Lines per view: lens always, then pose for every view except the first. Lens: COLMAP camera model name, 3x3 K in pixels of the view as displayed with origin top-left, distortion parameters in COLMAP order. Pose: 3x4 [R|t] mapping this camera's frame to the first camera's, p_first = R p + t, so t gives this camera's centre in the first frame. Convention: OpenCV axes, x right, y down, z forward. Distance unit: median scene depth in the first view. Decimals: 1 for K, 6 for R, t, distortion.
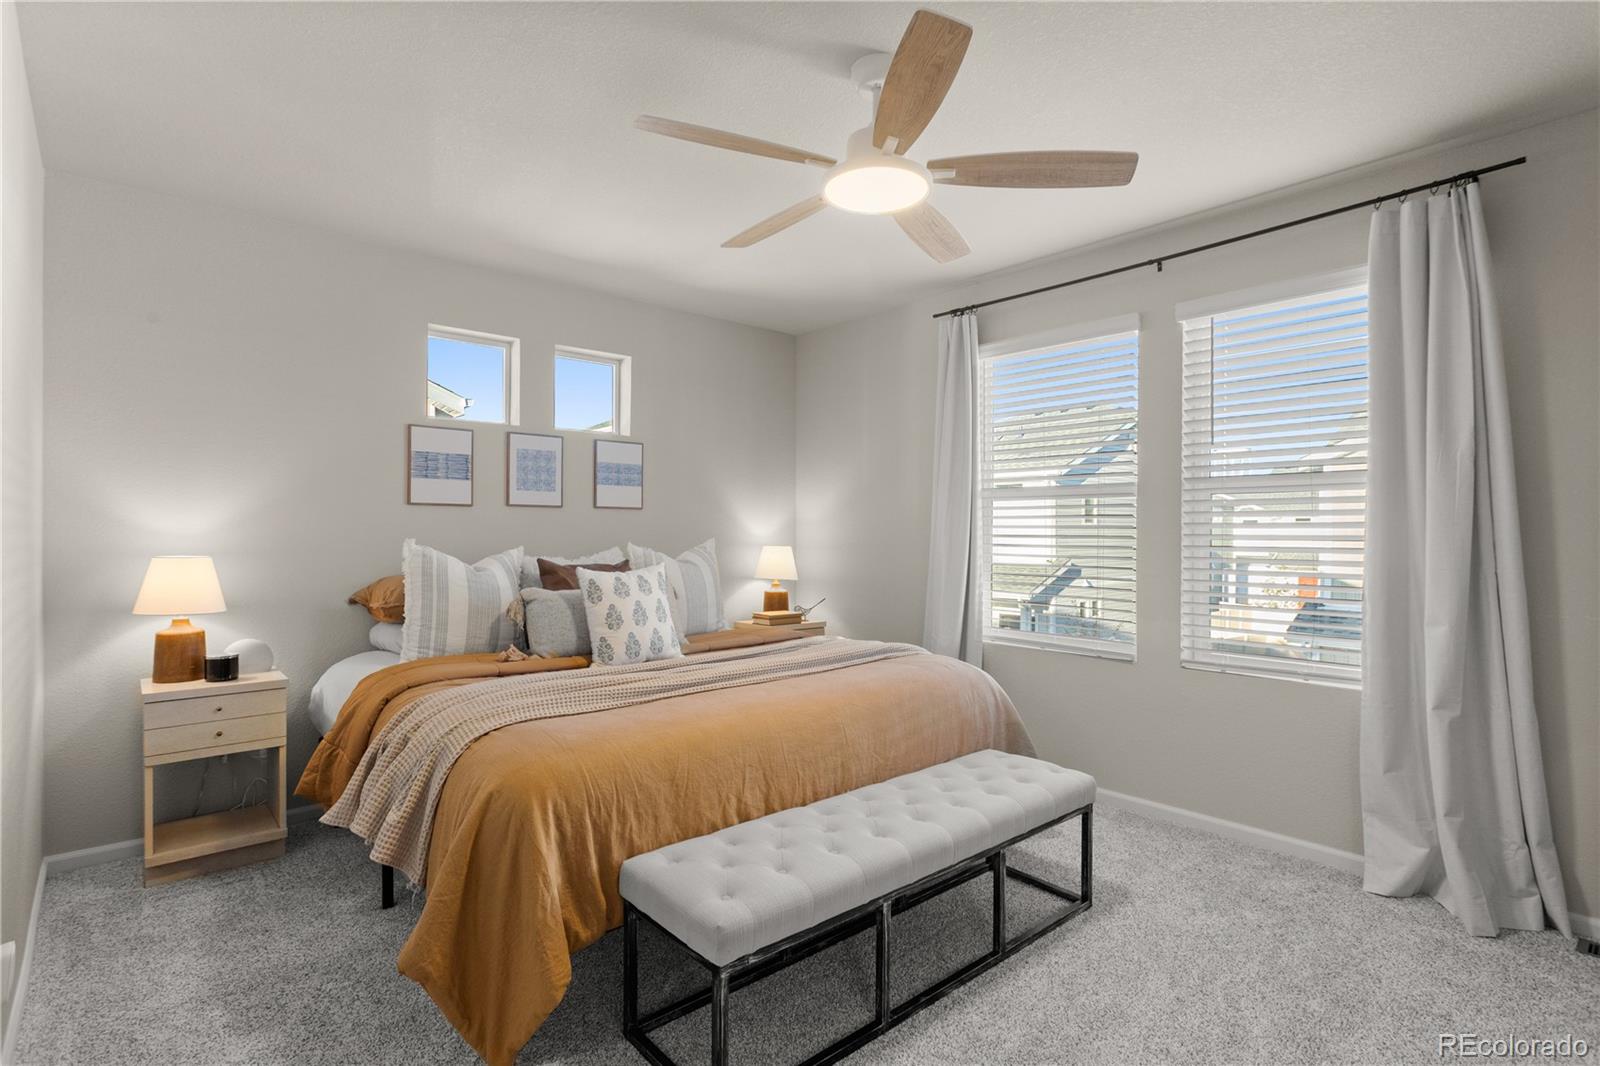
lens RADIAL K [[781.4, 0, 800.0], [0, 781.4, 533.0], [0, 0, 1]] dist [-0.021424, 0.014546]
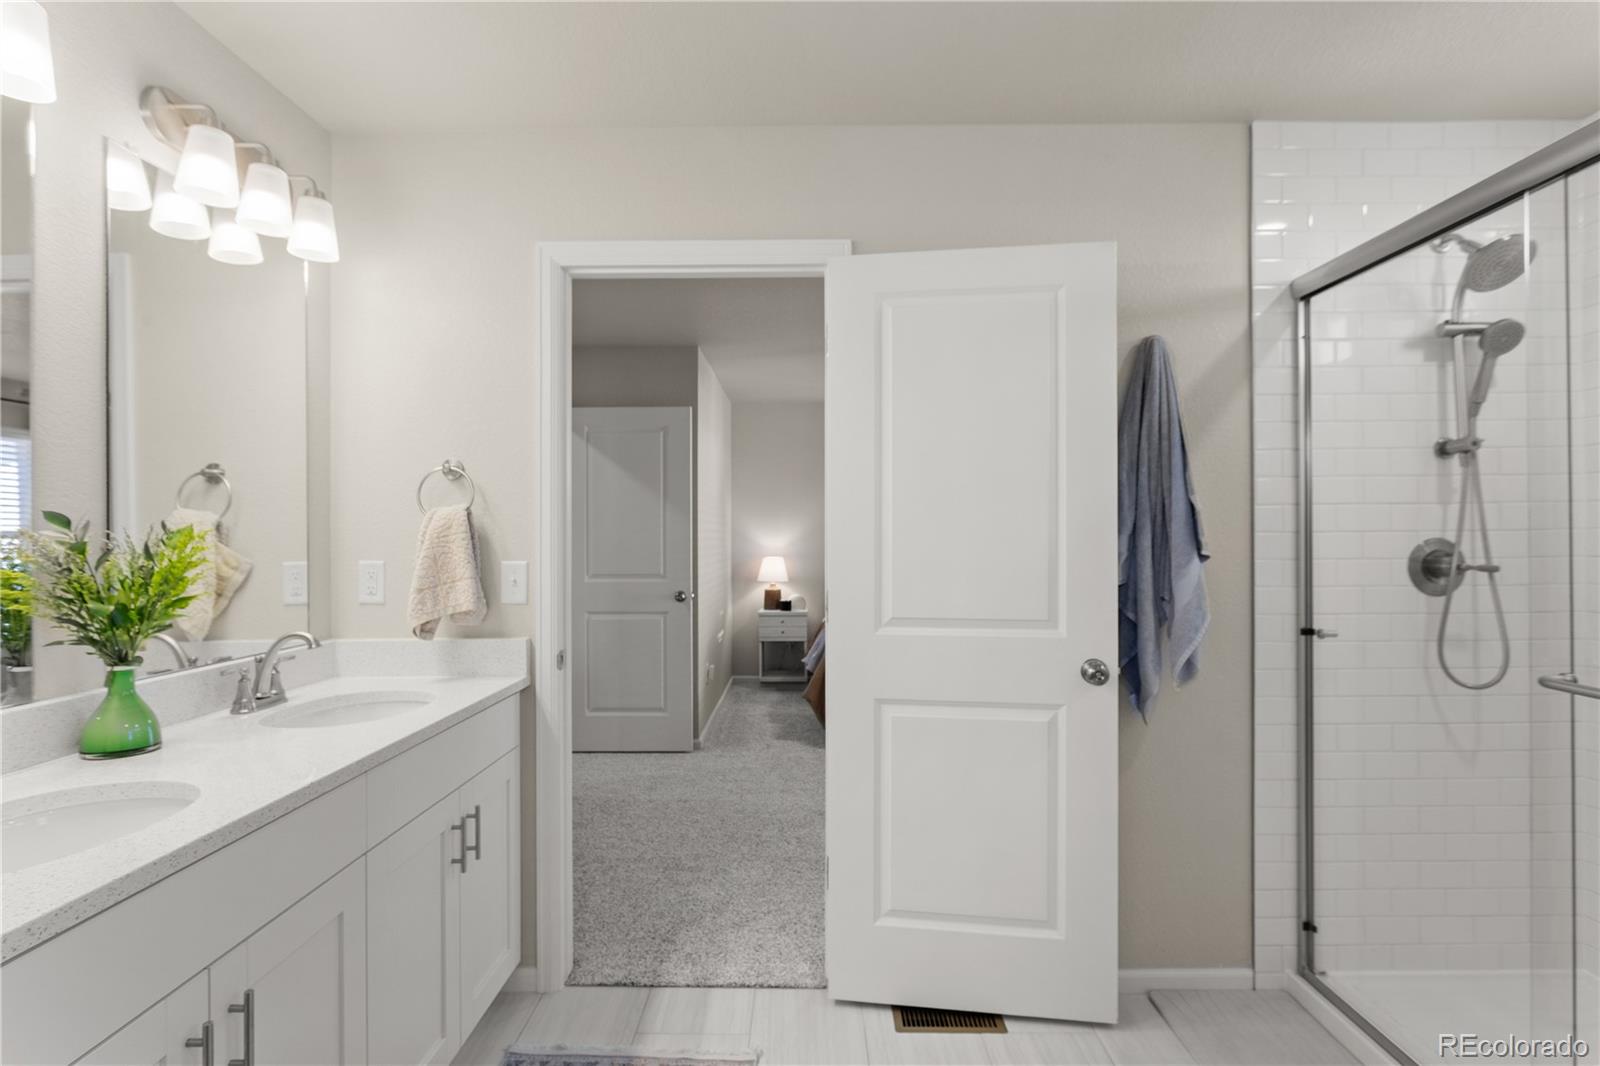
lens RADIAL K [[781.4, 0, 800.0], [0, 781.4, 533.0], [0, 0, 1]] dist [-0.021424, 0.014546]
pose [[0.747077, 0.001641, -0.664735, 0.861256], [-0.000746, 0.999998, 0.001631, -0.048497], [0.664737, -0.000723, 0.747077, -0.736743]]
